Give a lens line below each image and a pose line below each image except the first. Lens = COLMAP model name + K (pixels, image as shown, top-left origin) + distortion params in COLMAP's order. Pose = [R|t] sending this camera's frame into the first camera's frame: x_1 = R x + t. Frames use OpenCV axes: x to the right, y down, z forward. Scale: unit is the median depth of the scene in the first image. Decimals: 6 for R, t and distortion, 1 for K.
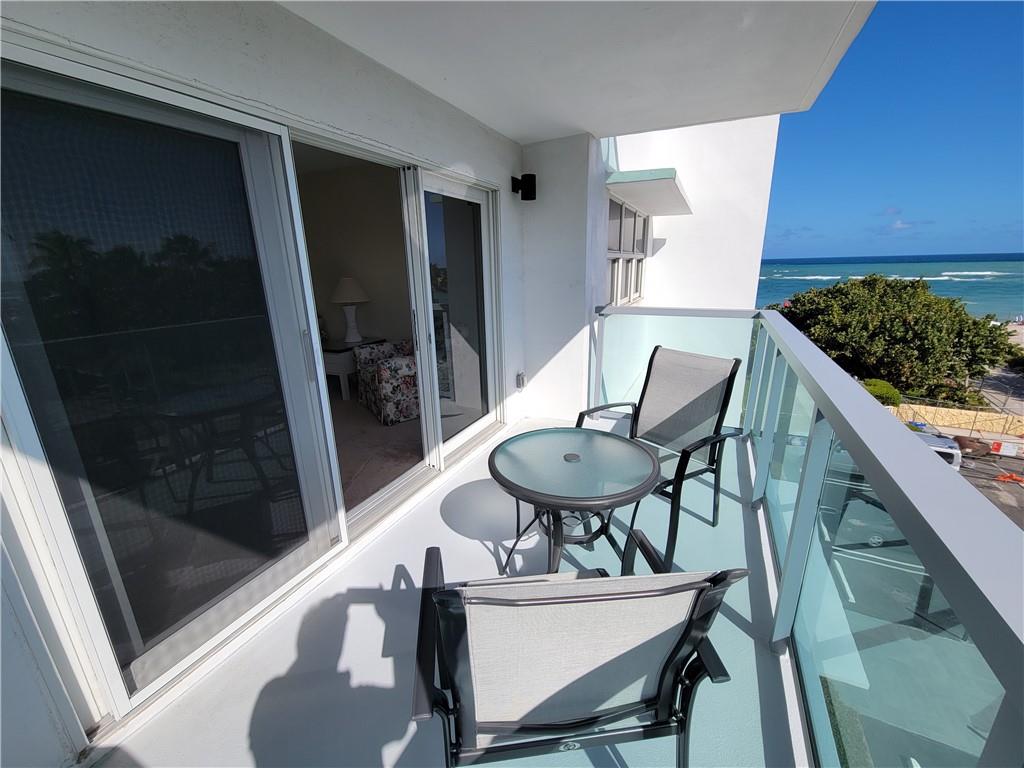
lens RADIAL K [[420.7, 0, 511.1], [0, 420.7, 383.0], [0, 0, 1]] dist [0.002702, -0.003514]
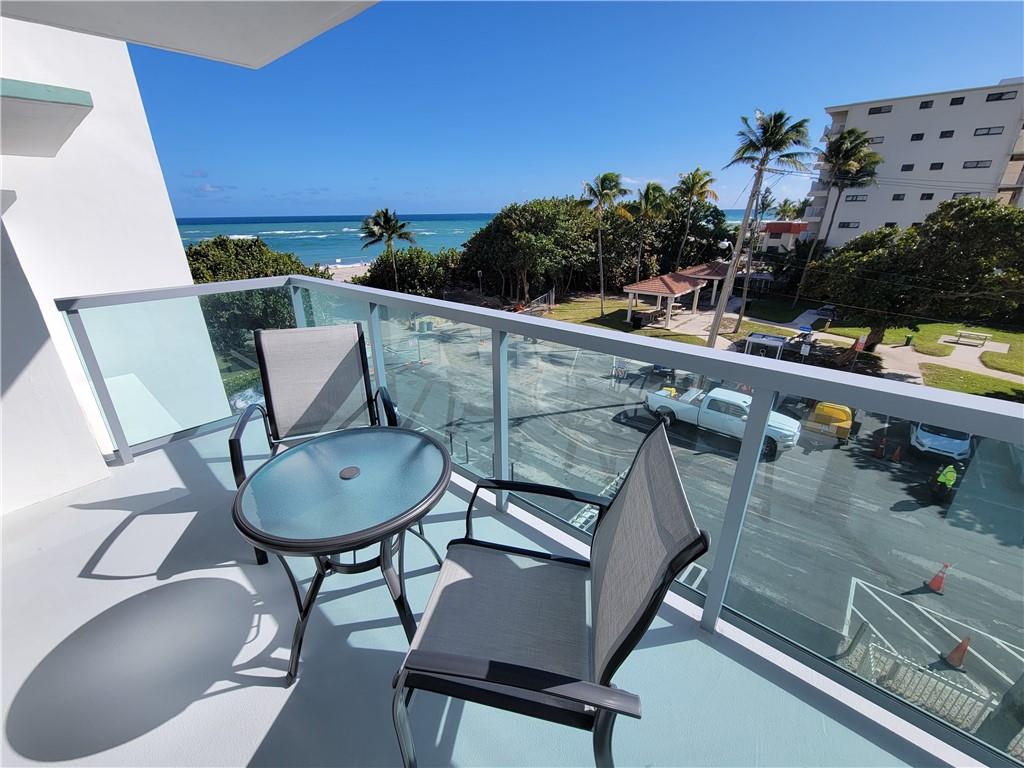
lens RADIAL K [[420.7, 0, 509.1], [0, 420.7, 383.4], [0, 0, 1]] dist [0.002702, -0.003514]
pose [[0.245890, -0.347113, 0.905014, -0.051625], [0.272602, 0.920760, 0.279087, -0.011953], [-0.930175, 0.178084, 0.321029, 0.048355]]
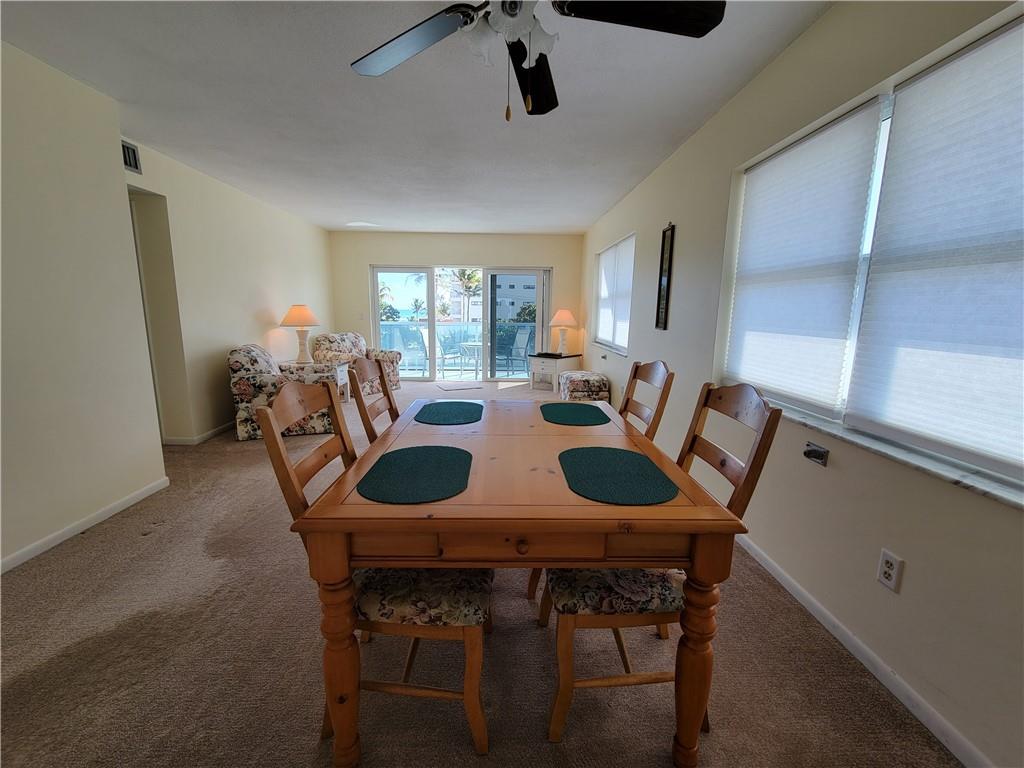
lens RADIAL K [[420.7, 0, 508.4], [0, 420.7, 382.3], [0, 0, 1]] dist [0.002702, -0.003514]
pose [[-0.472443, -0.131728, 0.871461, -0.448398], [0.239538, 0.932359, 0.270793, -0.064968], [-0.848186, 0.336682, -0.408933, 0.300774]]
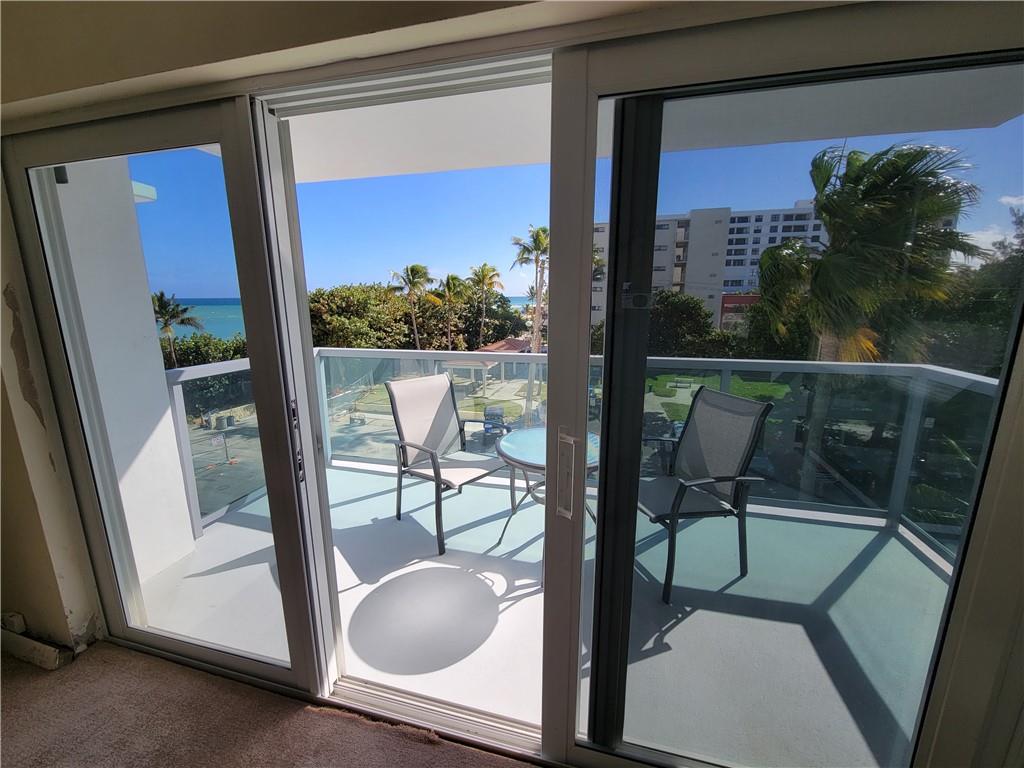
lens RADIAL K [[420.7, 0, 508.3], [0, 420.7, 384.3], [0, 0, 1]] dist [0.002702, -0.003514]
pose [[-0.213666, -0.177354, 0.960673, -0.121961], [0.276007, 0.932358, 0.233514, -0.038339], [-0.937106, 0.315047, -0.150262, 0.143840]]
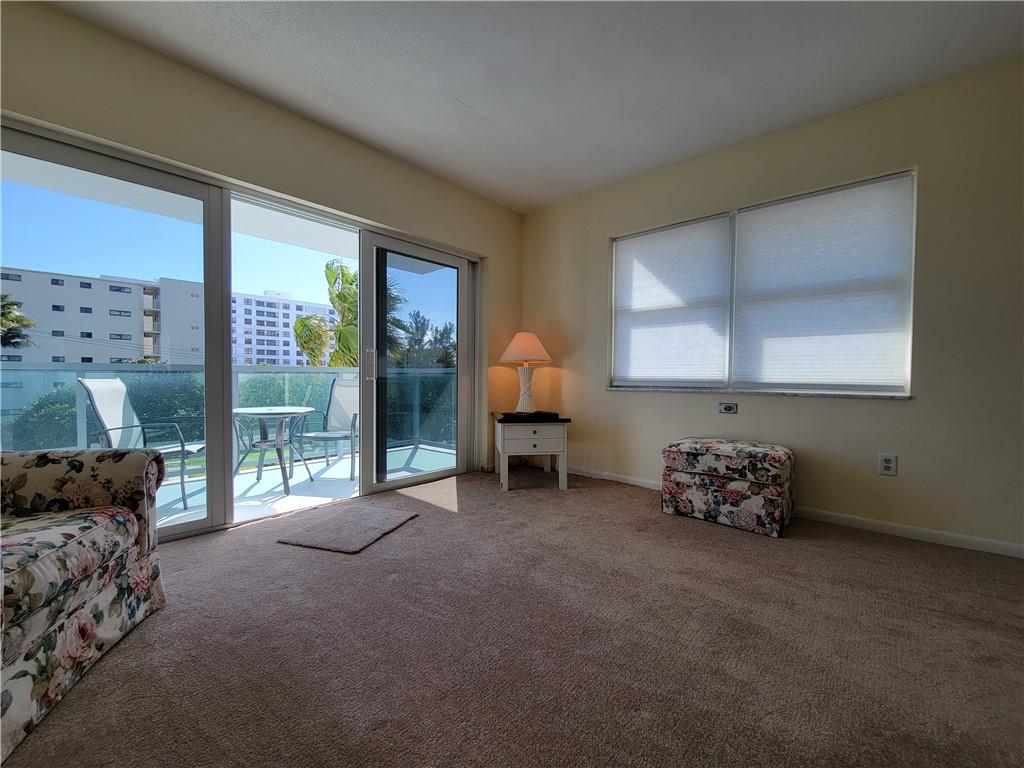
lens RADIAL K [[420.7, 0, 509.2], [0, 420.7, 384.0], [0, 0, 1]] dist [0.002702, -0.003514]
pose [[-0.967715, 0.010862, 0.251812, -0.167127], [0.082878, 0.957228, 0.277209, -0.045035], [-0.238030, 0.289129, -0.927225, 0.283121]]
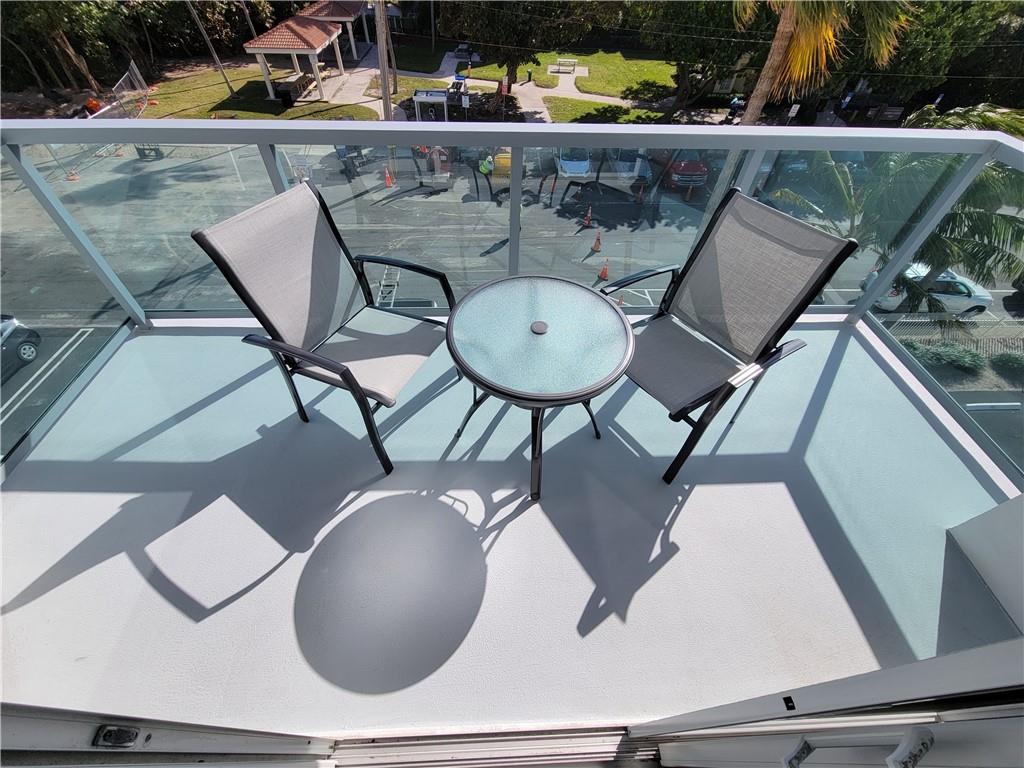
lens RADIAL K [[420.7, 0, 505.5], [0, 420.7, 386.5], [0, 0, 1]] dist [0.002702, -0.003514]
pose [[-0.487937, -0.650387, 0.582163, -0.046275], [0.226713, 0.549629, 0.804058, -0.049777], [-0.842922, 0.524314, -0.120733, 0.136222]]
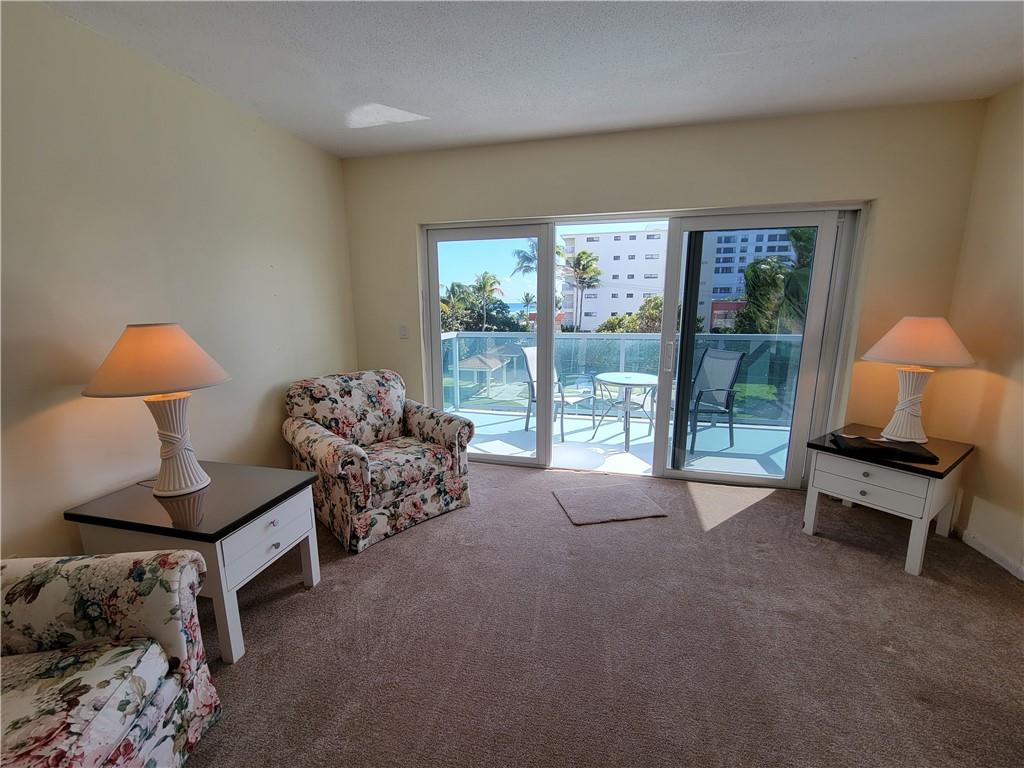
lens RADIAL K [[420.7, 0, 508.1], [0, 420.7, 384.8], [0, 0, 1]] dist [0.002702, -0.003514]
pose [[-0.232588, -0.162237, 0.958948, -0.224017], [0.274911, 0.934813, 0.224832, -0.056463], [-0.932913, 0.315918, -0.172825, 0.229220]]
